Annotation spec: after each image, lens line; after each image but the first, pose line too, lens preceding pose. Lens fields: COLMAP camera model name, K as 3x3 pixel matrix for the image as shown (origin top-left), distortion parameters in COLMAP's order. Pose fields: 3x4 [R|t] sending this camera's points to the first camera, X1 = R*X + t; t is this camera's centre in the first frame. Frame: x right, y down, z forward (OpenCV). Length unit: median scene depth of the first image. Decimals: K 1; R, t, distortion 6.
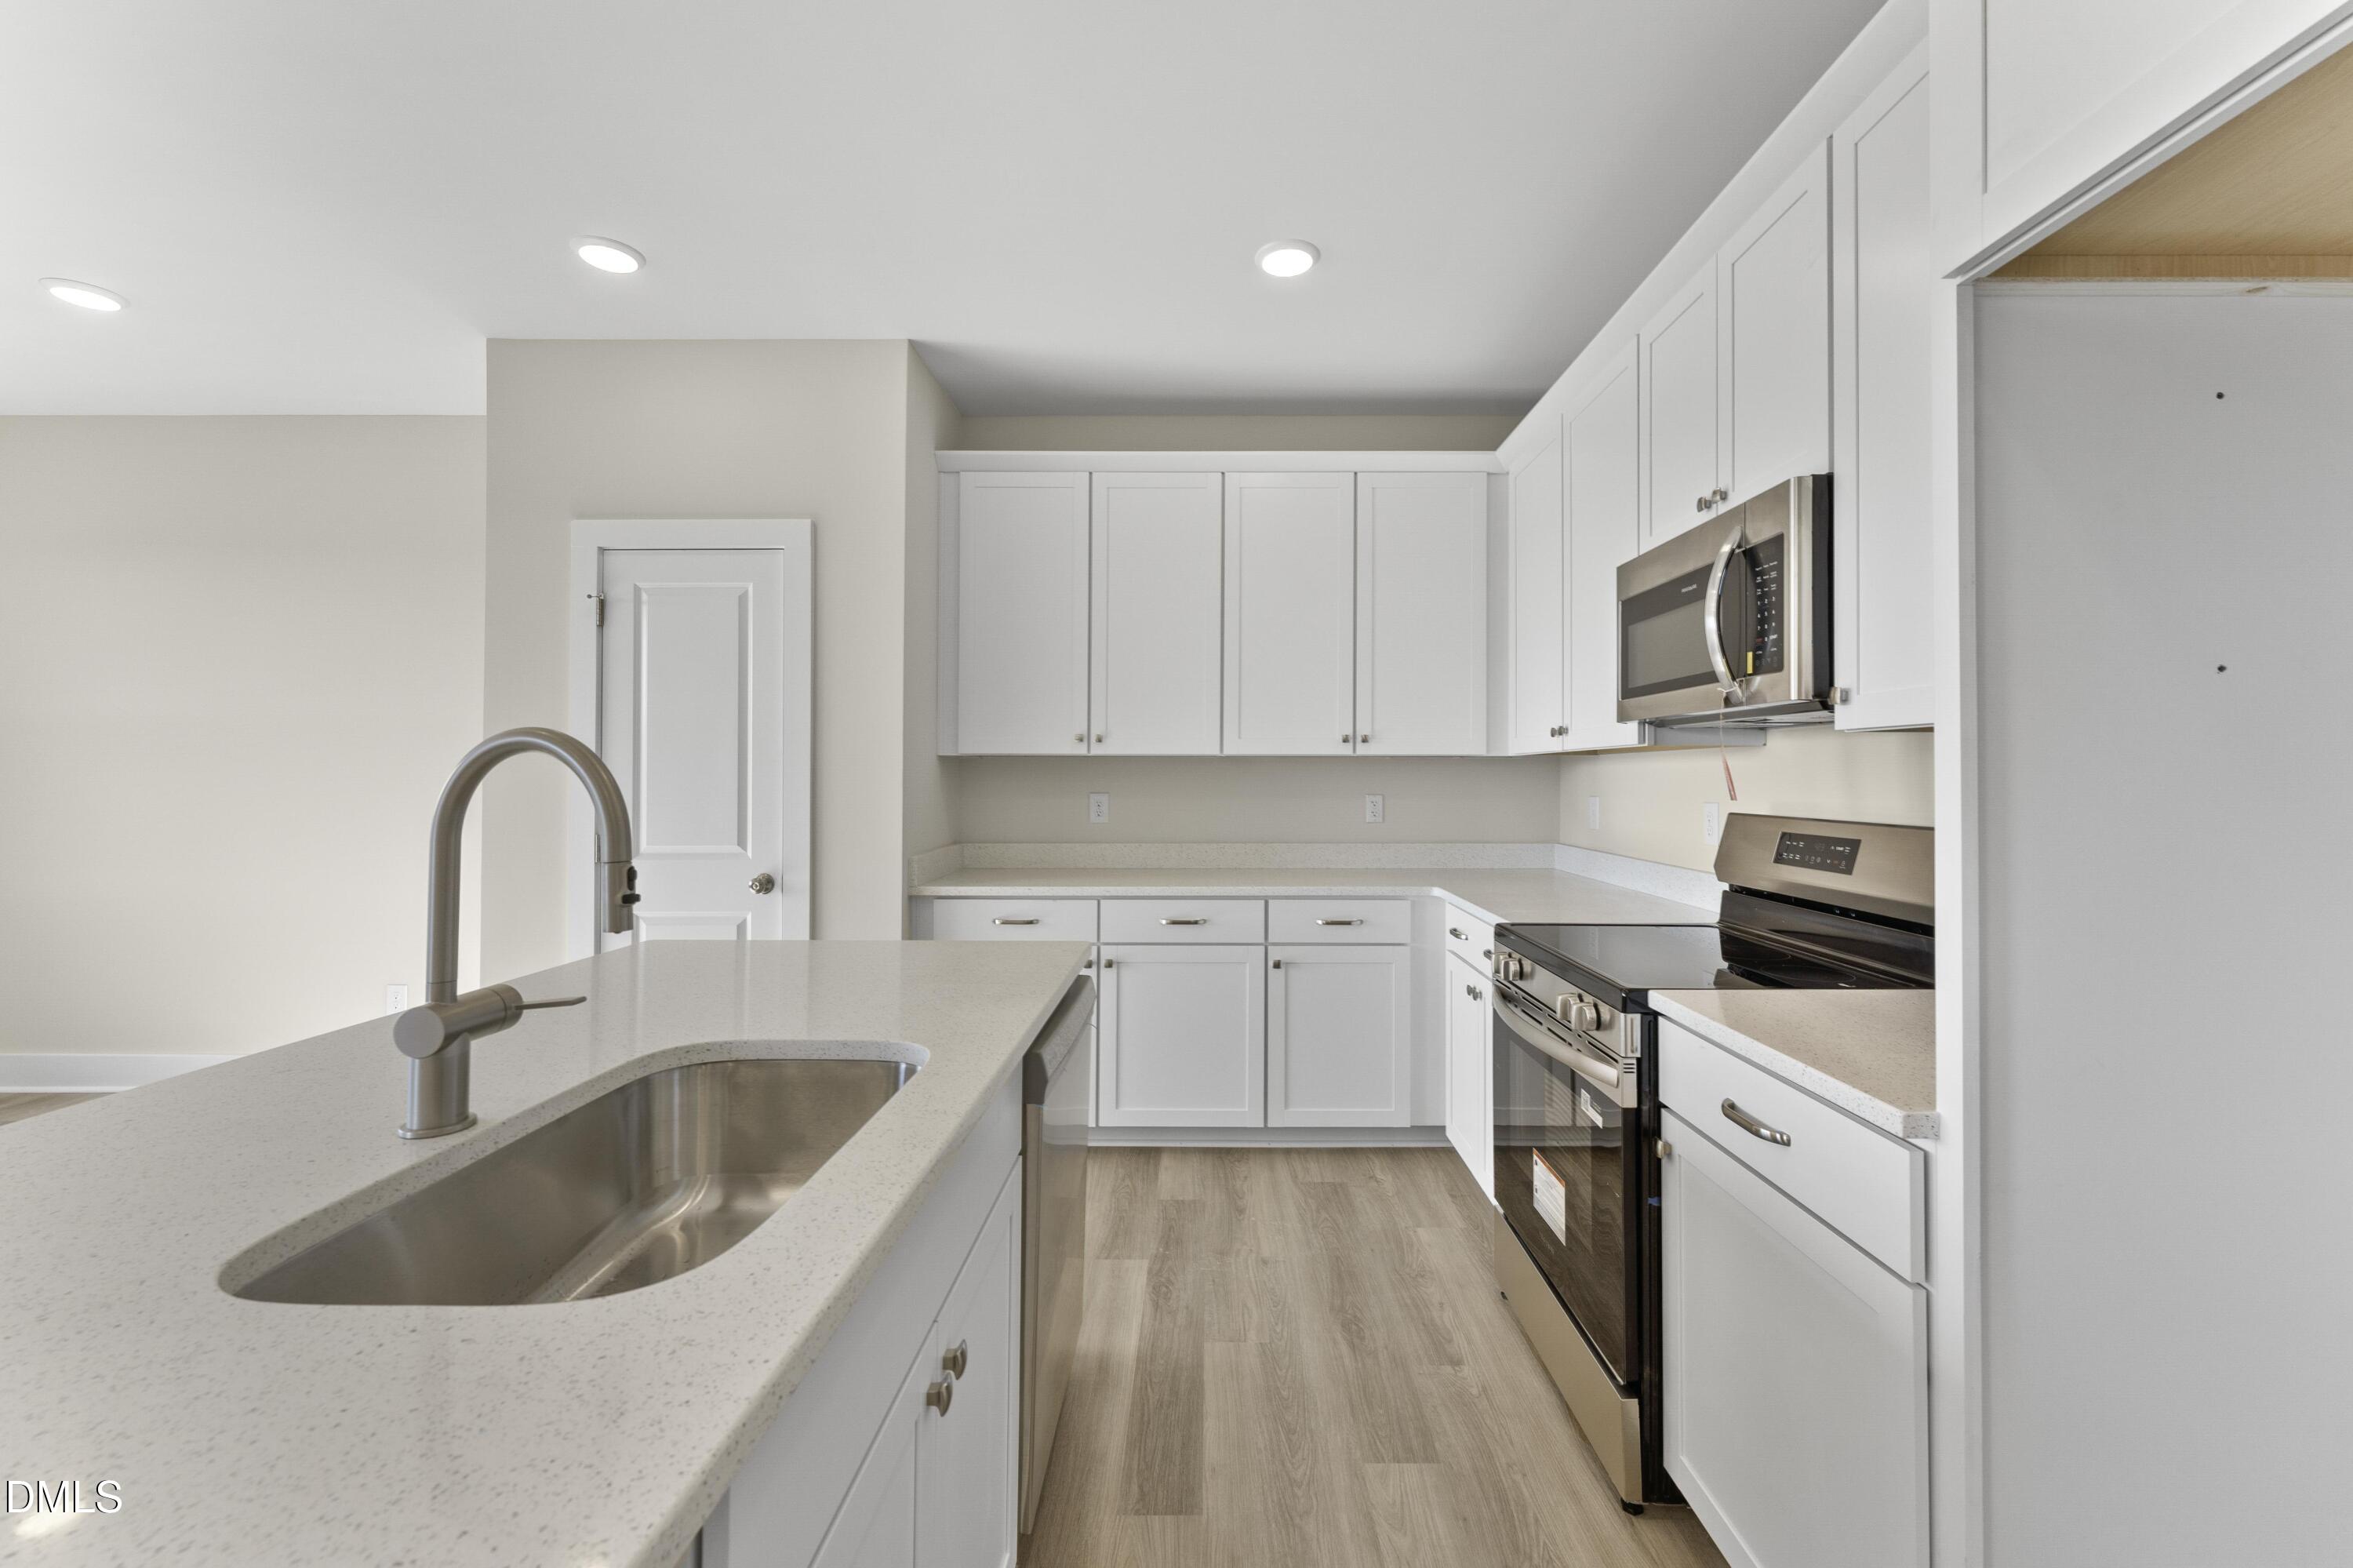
lens RADIAL K [[960.8, 0, 1204.1], [0, 960.8, 777.1], [0, 0, 1]] dist [0.000606, -0.000206]
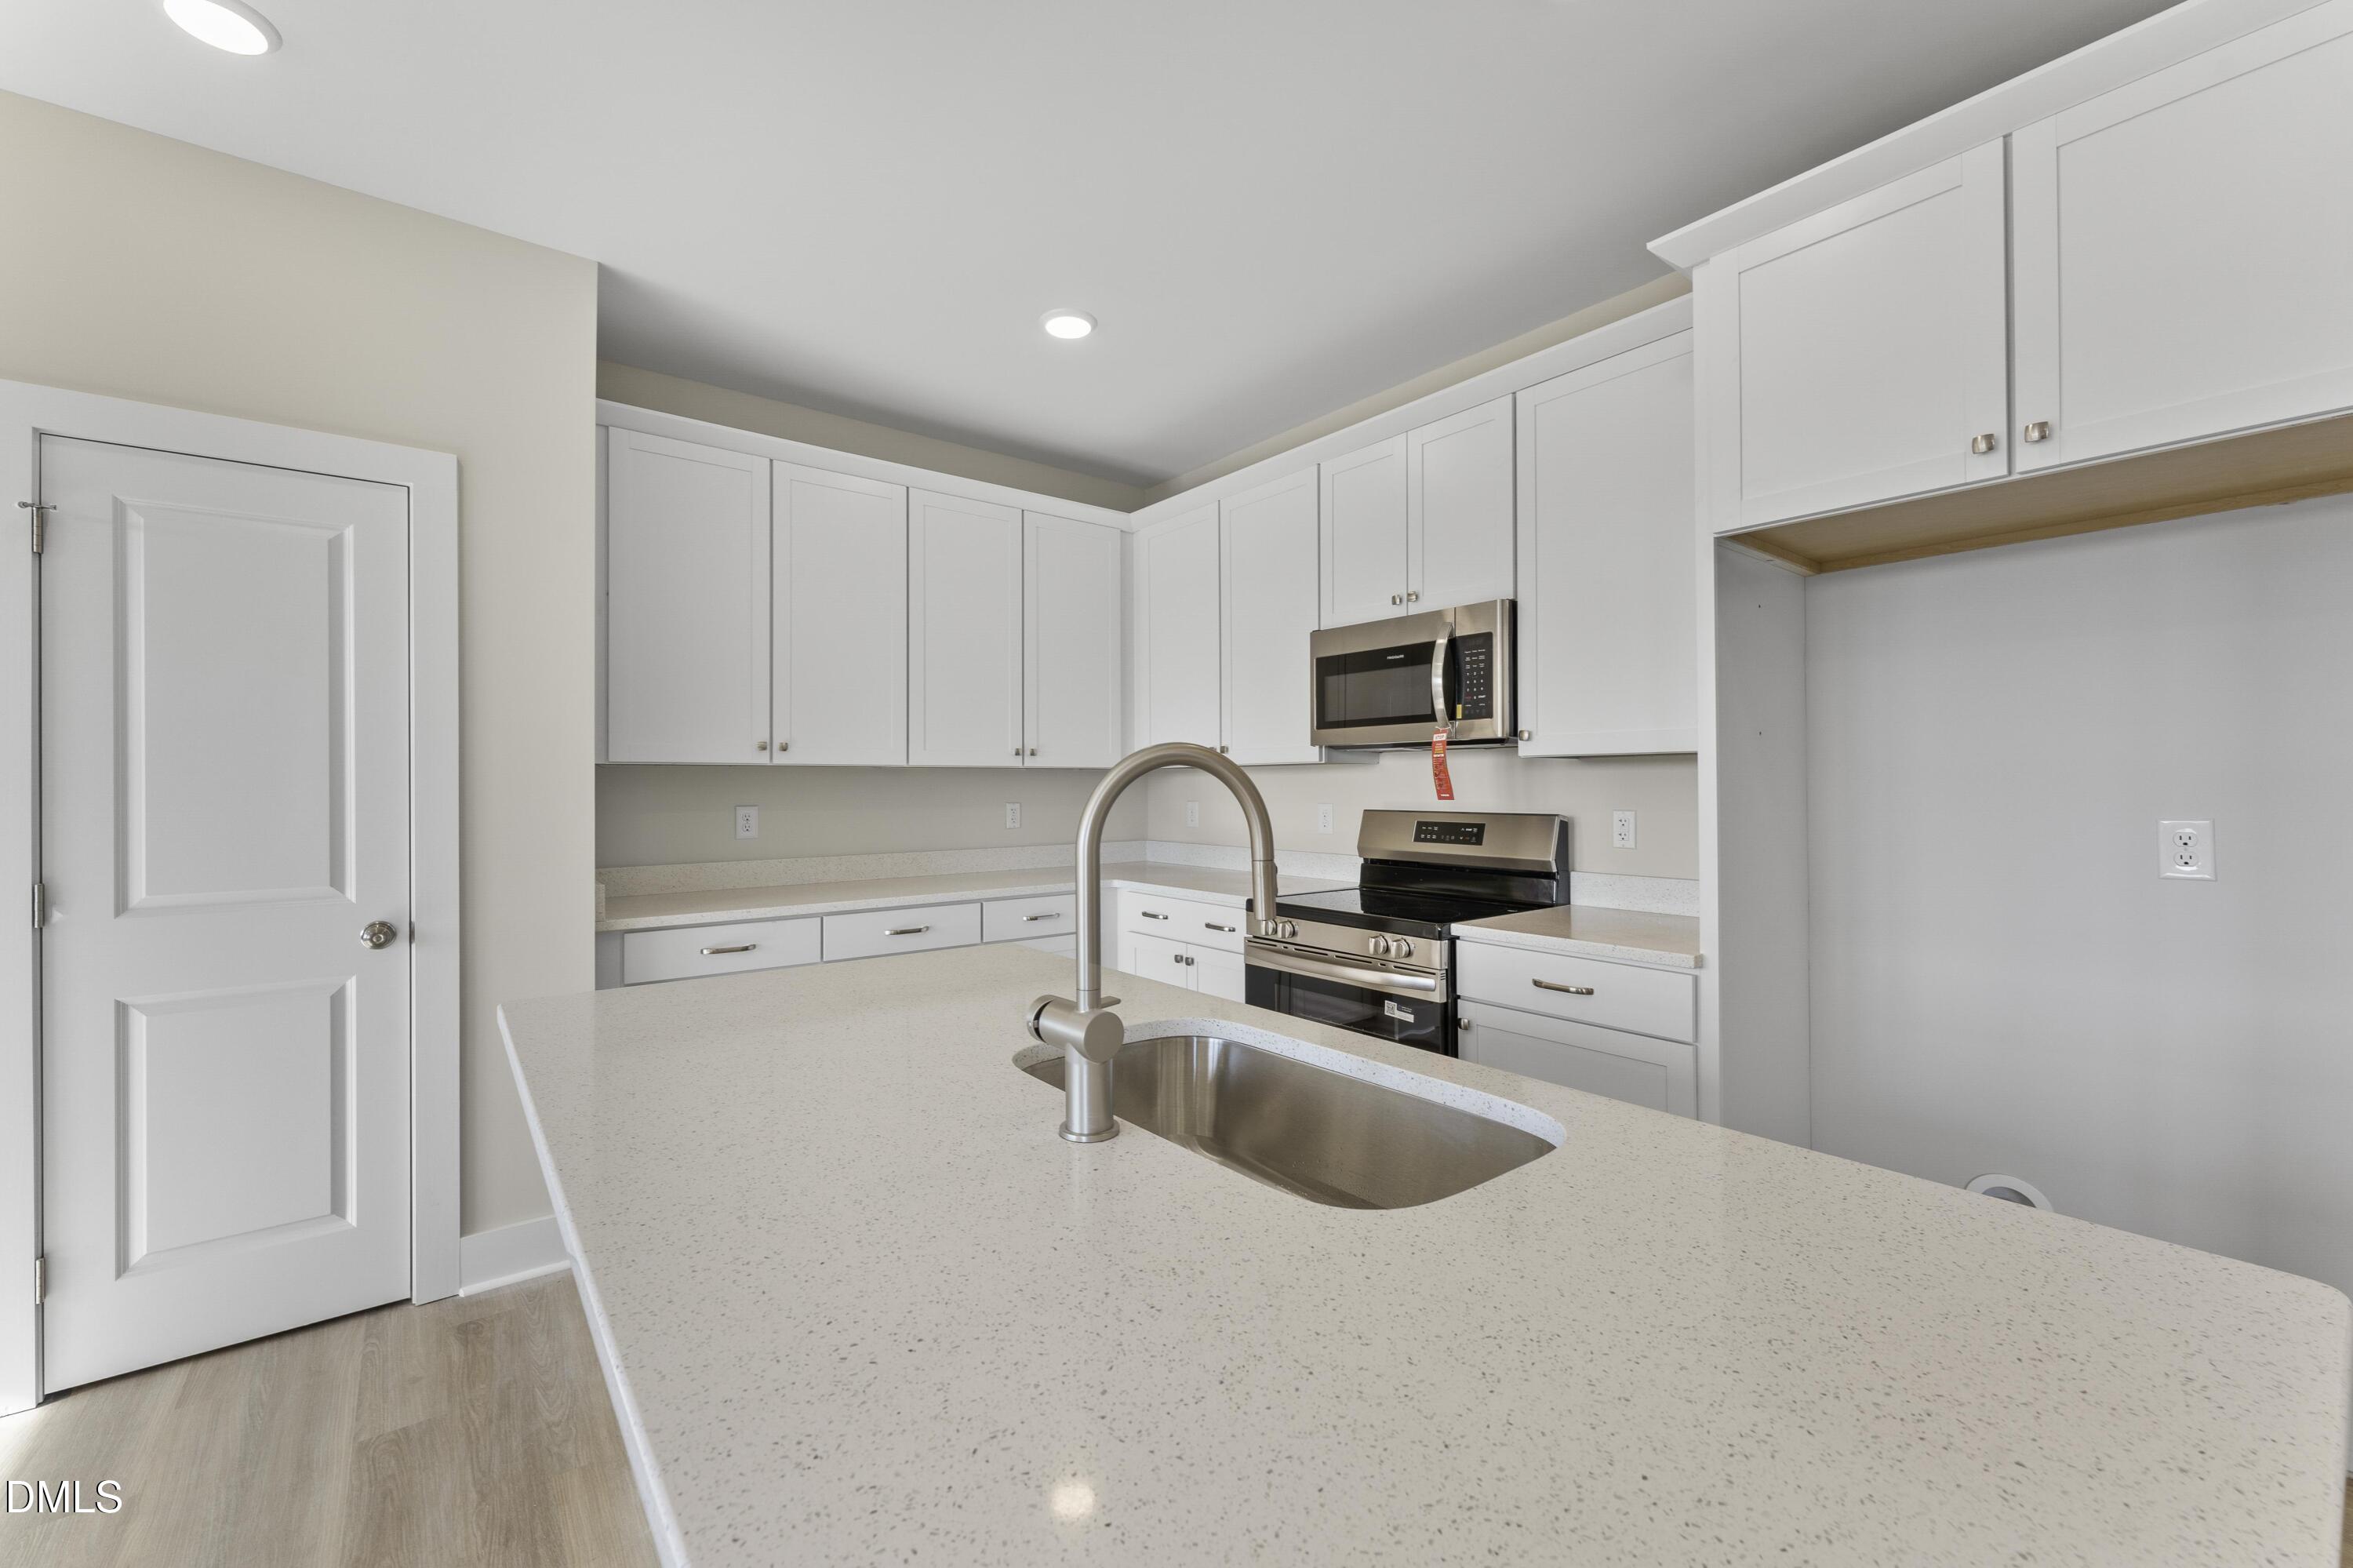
lens RADIAL K [[940.6, 0, 1167.1], [0, 940.6, 790.5], [0, 0, 1]] dist [-0.000459, -0.000211]
pose [[0.785004, -0.007879, 0.619441, -0.629586], [0.005998, 0.999969, 0.005118, -0.000692], [-0.619462, -0.000302, 0.785026, 0.081725]]
